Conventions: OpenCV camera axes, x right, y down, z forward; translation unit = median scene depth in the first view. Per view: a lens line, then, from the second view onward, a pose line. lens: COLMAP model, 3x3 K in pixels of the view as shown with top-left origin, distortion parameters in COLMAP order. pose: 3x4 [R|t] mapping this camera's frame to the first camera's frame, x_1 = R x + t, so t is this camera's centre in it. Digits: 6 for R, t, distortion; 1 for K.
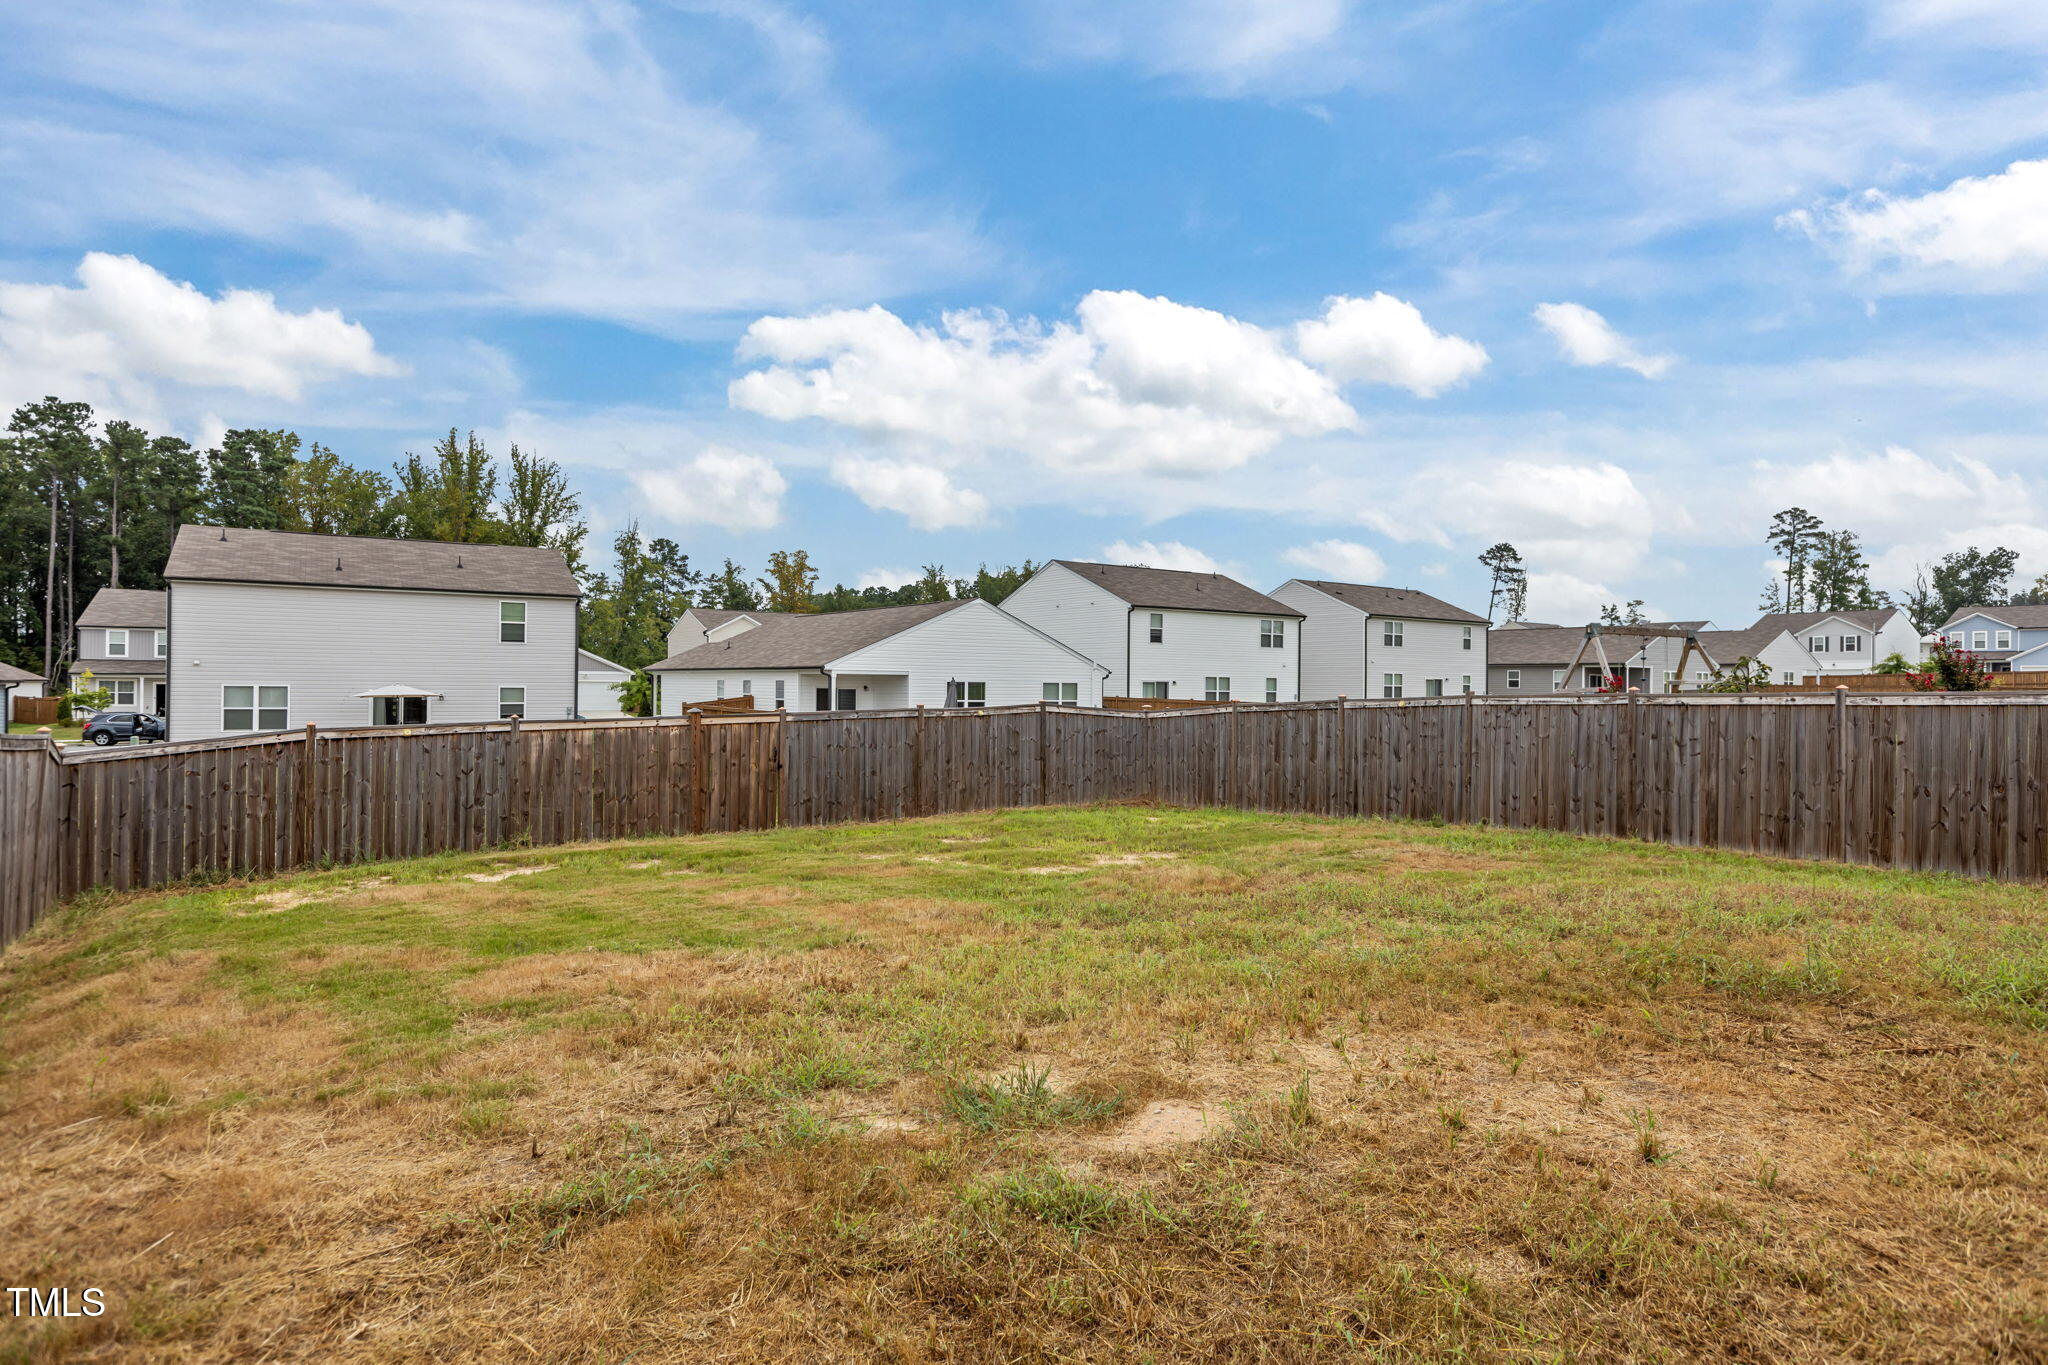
lens RADIAL K [[1145.4, 0, 1027.3], [0, 1145.4, 682.2], [0, 0, 1]] dist [0.003746, 0.000364]
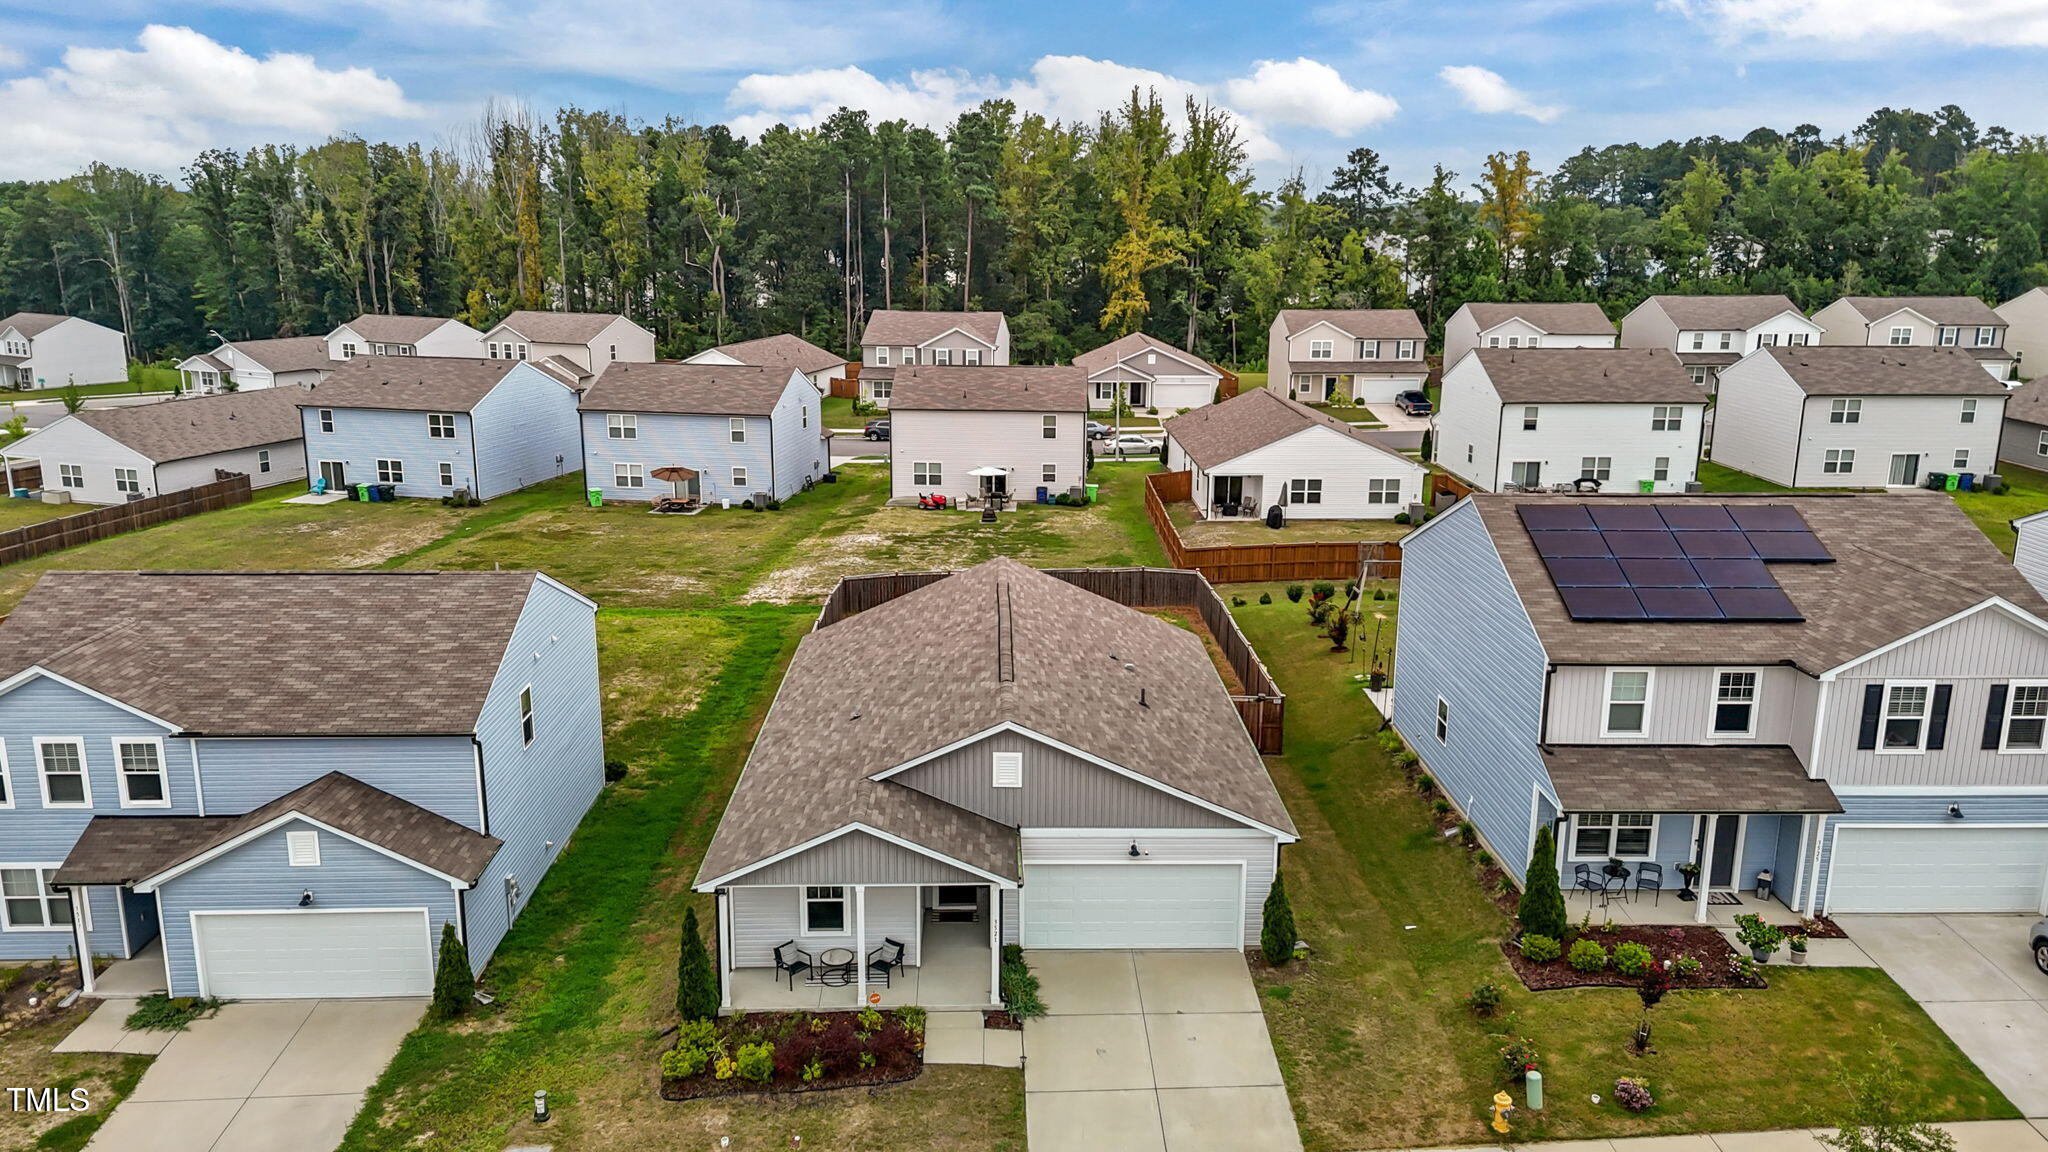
lens RADIAL K [[1515.2, 0, 1039.2], [0, 1515.2, 593.1], [0, 0, 1]] dist [0.058378, -0.049720]
pose [[0.832455, 0.132611, -0.537990, 0.261915], [0.000773, 0.970660, 0.240456, -0.117439], [0.554093, -0.200585, 0.807928, -0.296044]]
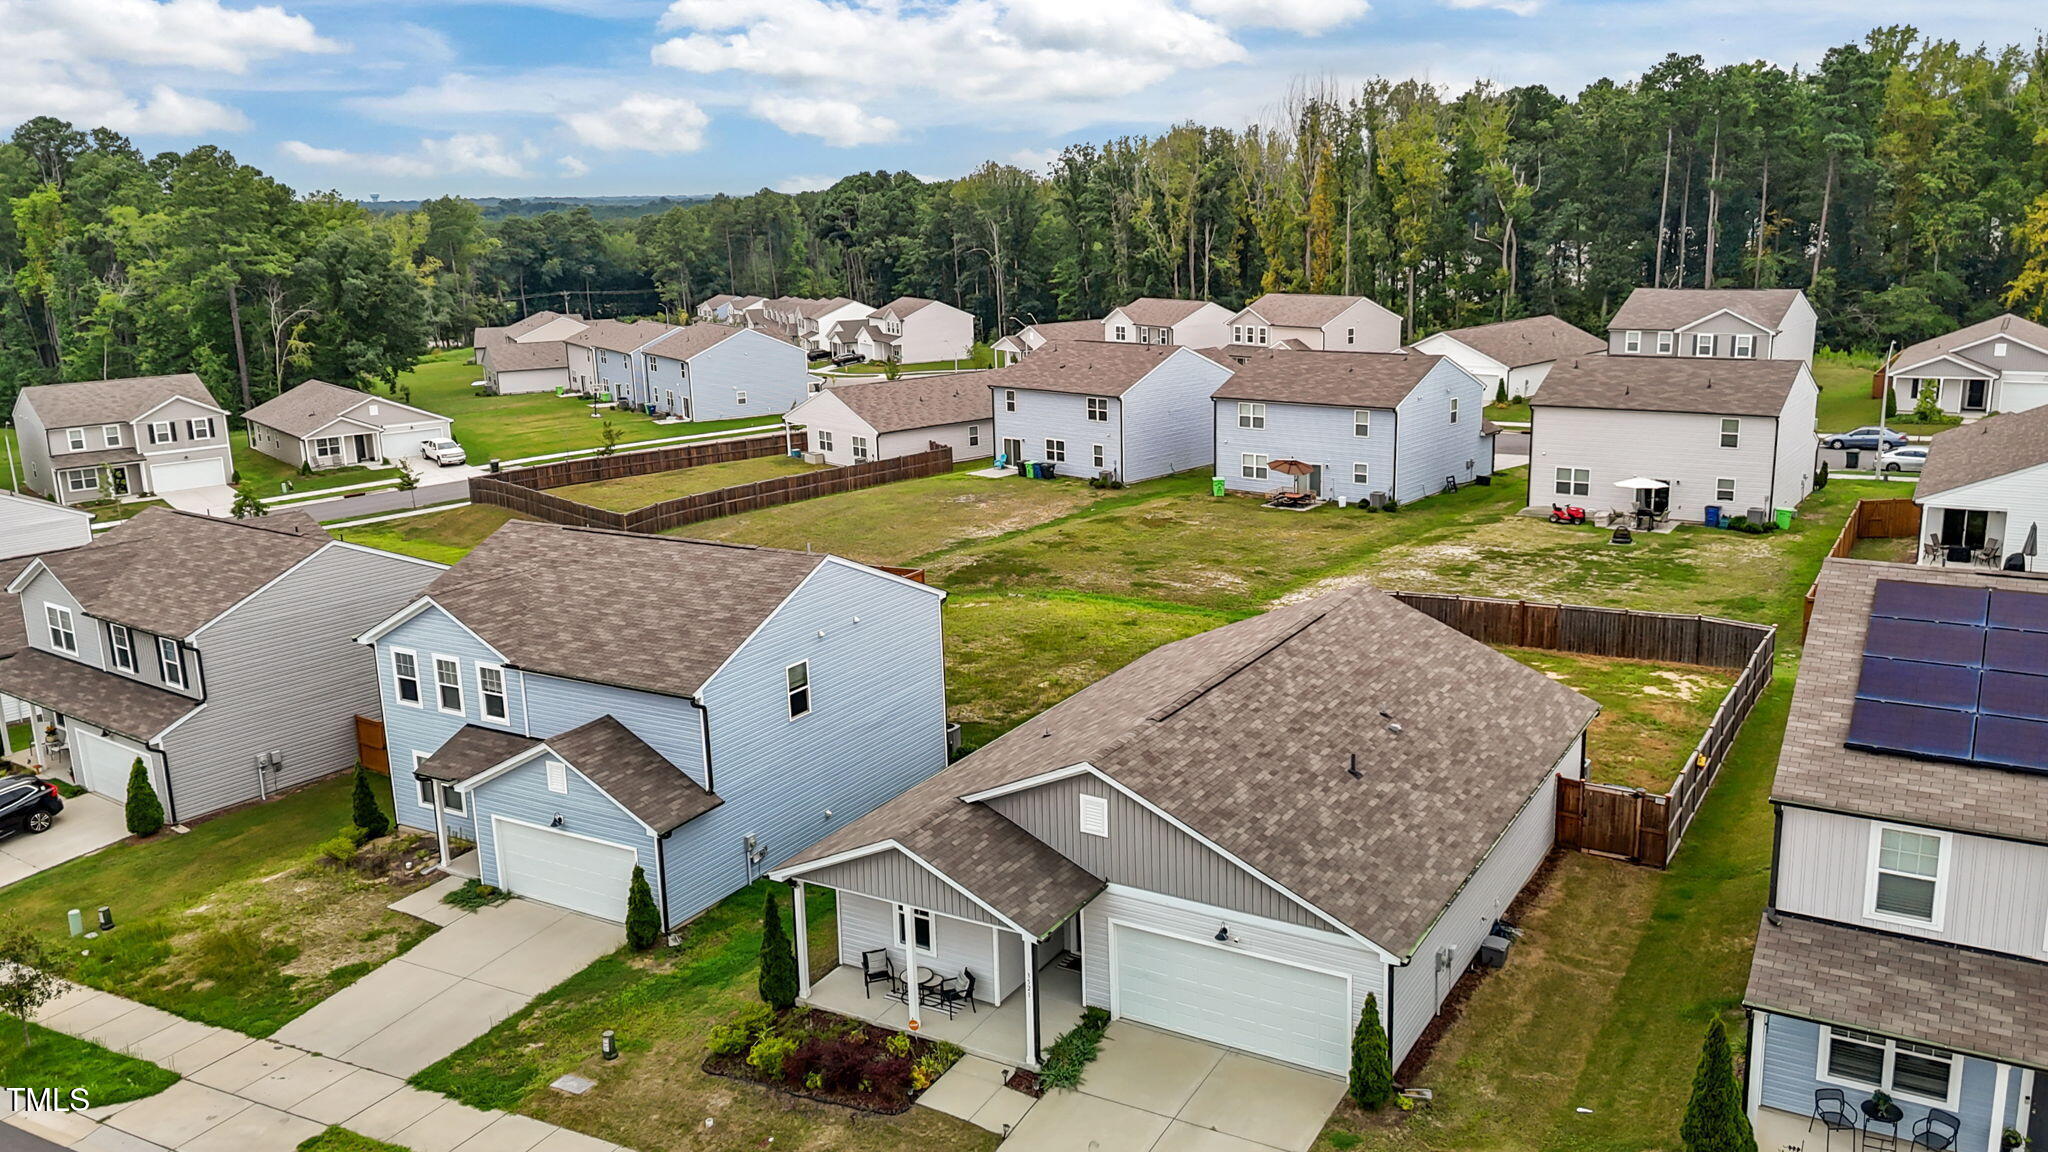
lens RADIAL K [[1611.3, 0, 1009.8], [0, 1611.3, 583.7], [0, 0, 1]] dist [0.059183, -0.060605]
pose [[0.395918, 0.195167, -0.897307, 0.337928], [0.036831, 0.972993, 0.227879, -0.118471], [0.917547, -0.123270, 0.378037, -0.193671]]
